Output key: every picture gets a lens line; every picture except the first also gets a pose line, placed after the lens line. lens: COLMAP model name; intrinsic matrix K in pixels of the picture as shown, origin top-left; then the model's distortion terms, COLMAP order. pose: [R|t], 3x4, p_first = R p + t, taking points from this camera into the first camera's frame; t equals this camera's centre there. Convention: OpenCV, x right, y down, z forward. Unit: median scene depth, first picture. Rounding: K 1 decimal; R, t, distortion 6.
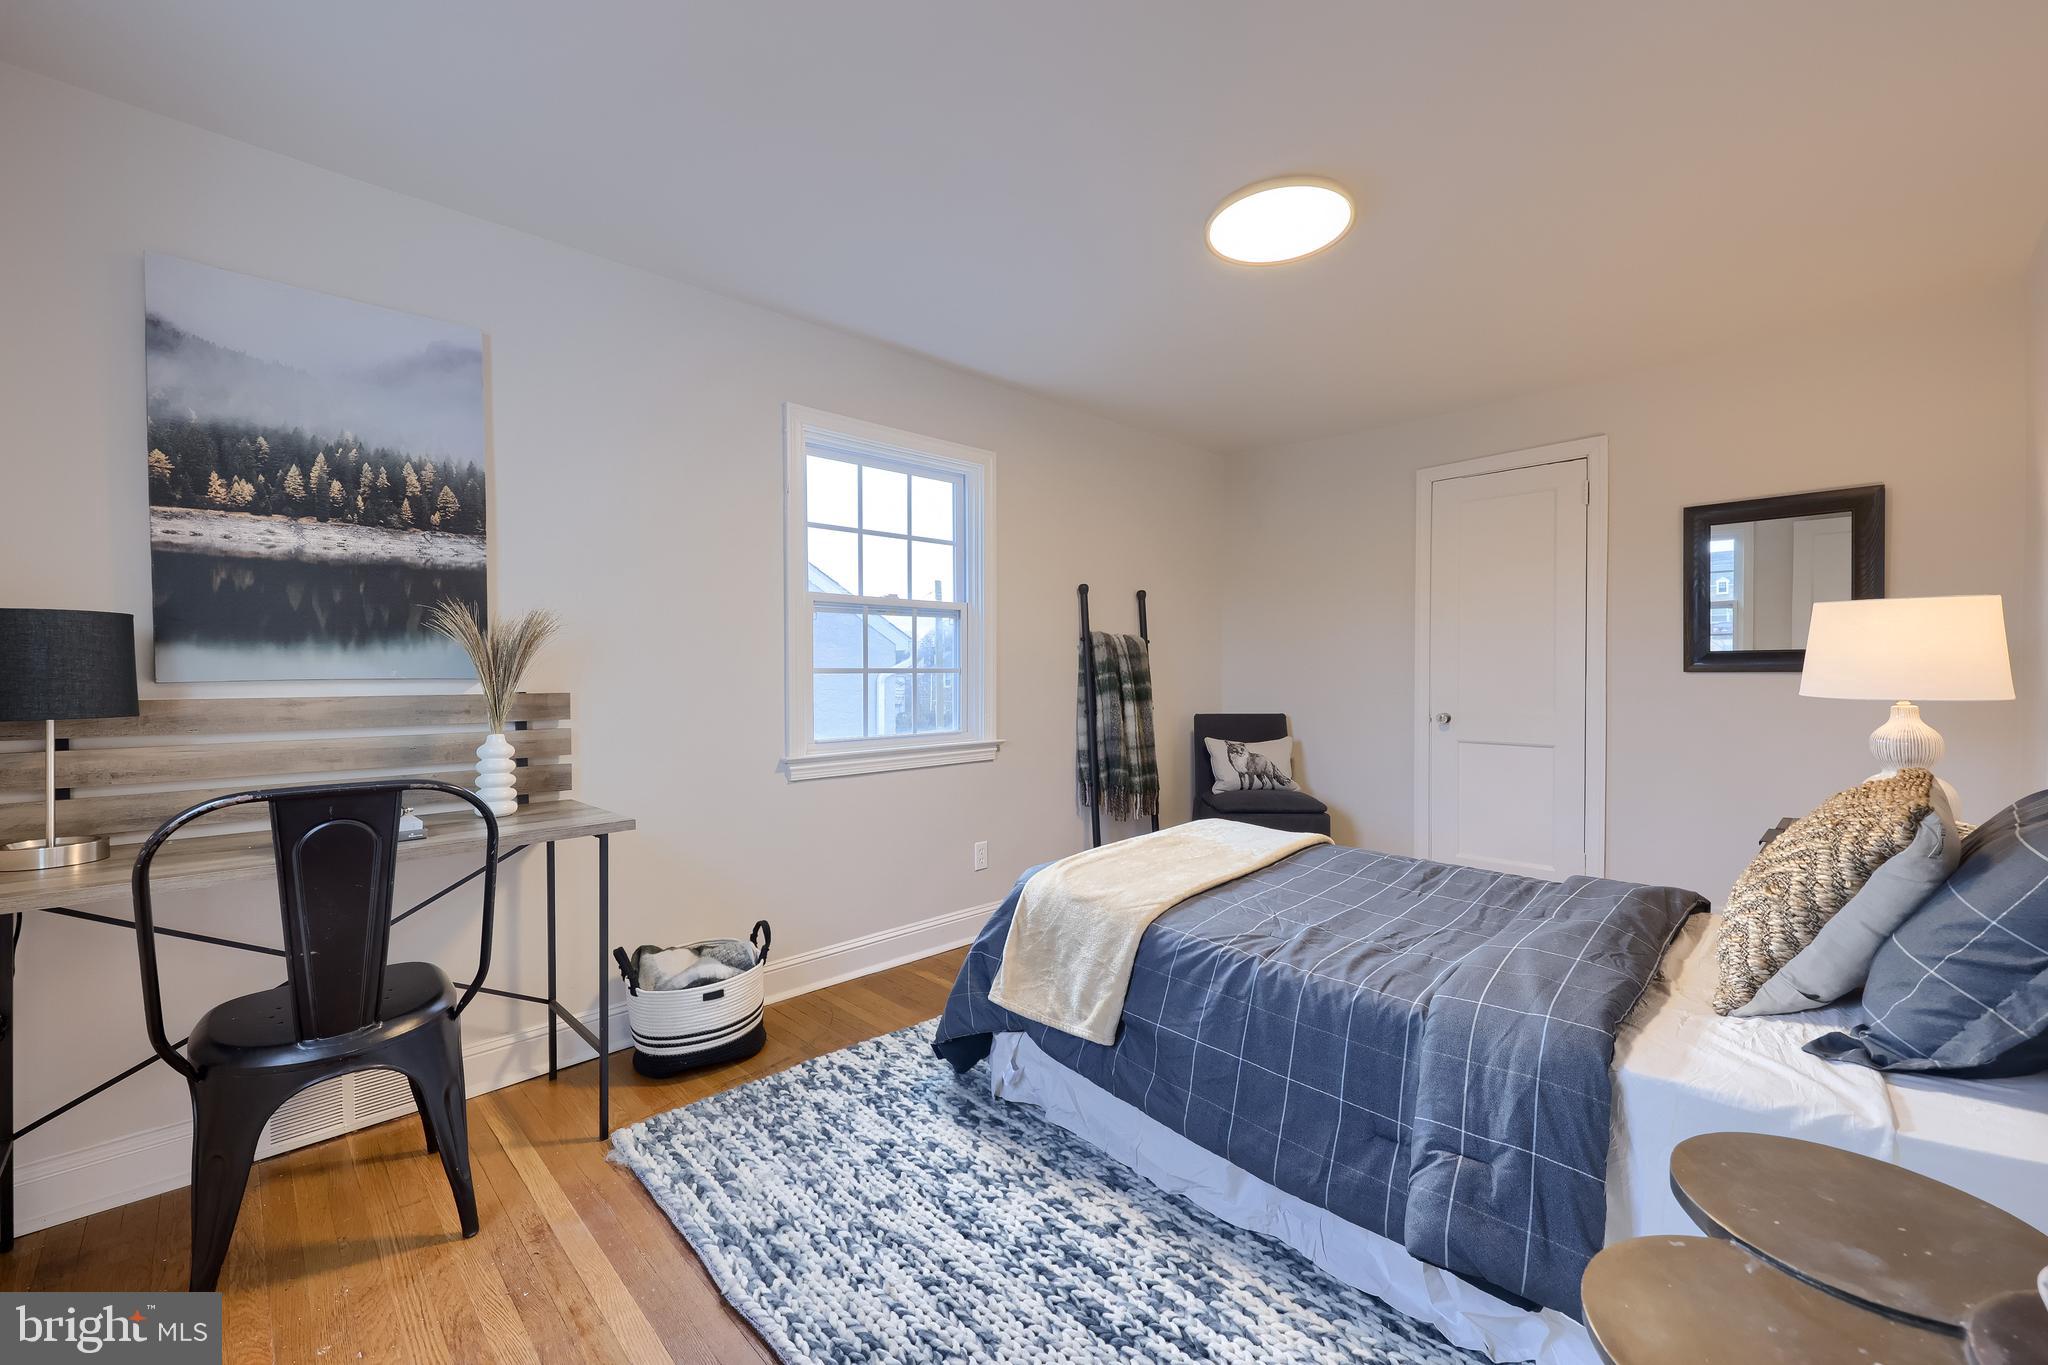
lens RADIAL K [[830.9, 0, 1031.2], [0, 830.9, 673.7], [0, 0, 1]] dist [-0.000937, -0.000056]
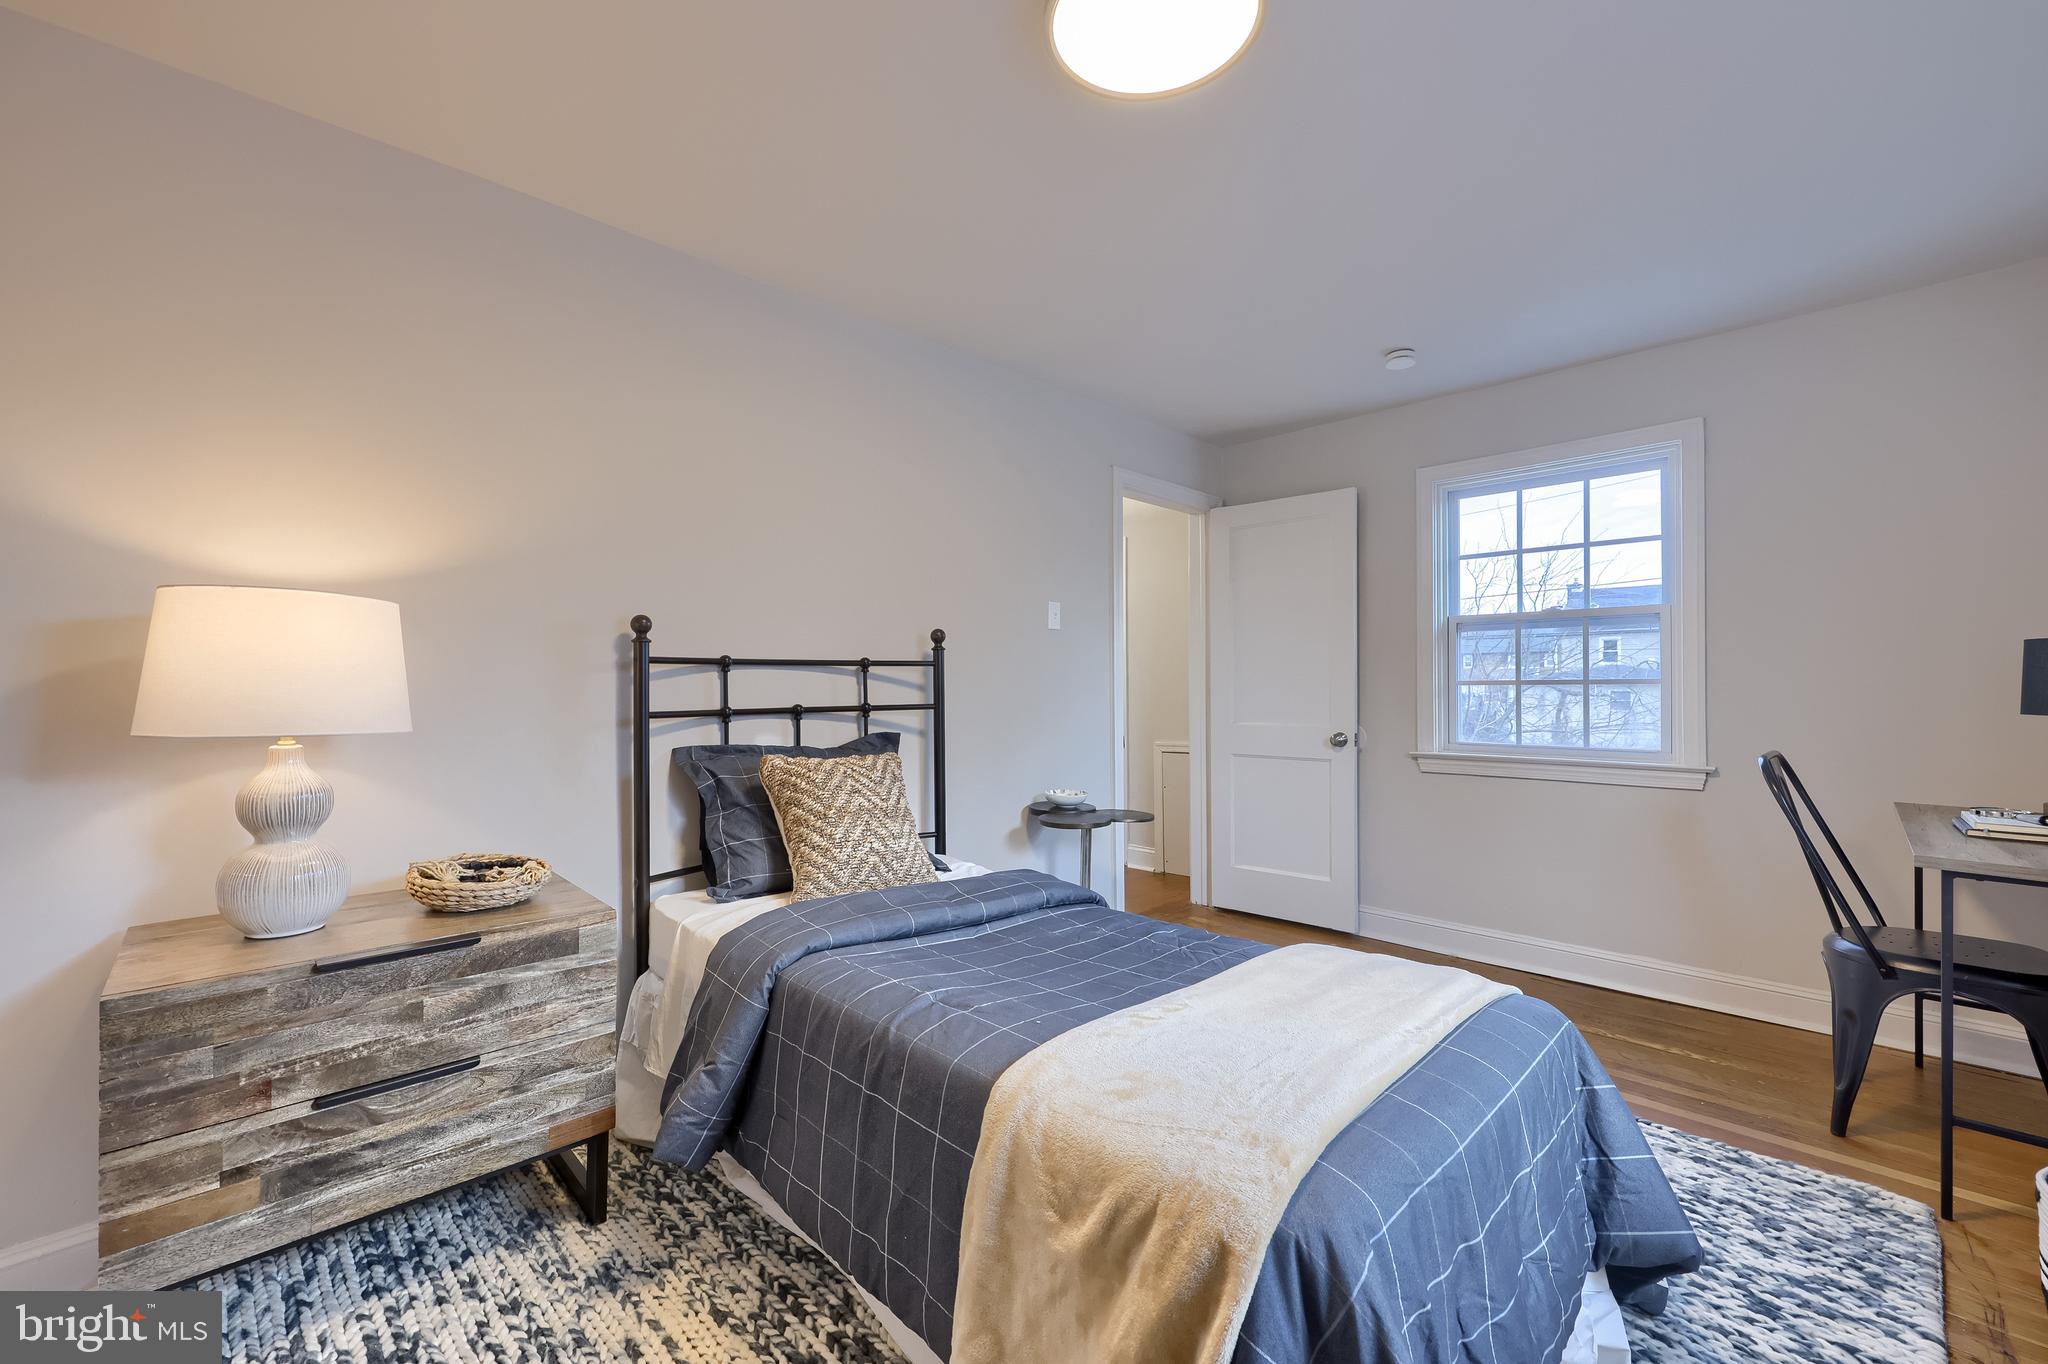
lens RADIAL K [[830.9, 0, 1031.2], [0, 830.9, 673.2], [0, 0, 1]] dist [-0.000937, -0.000056]
pose [[-0.999862, 0.008205, -0.014428, 0.458747], [0.008186, 0.999966, 0.001344, -0.020943], [0.014439, 0.001226, -0.999895, 1.881691]]
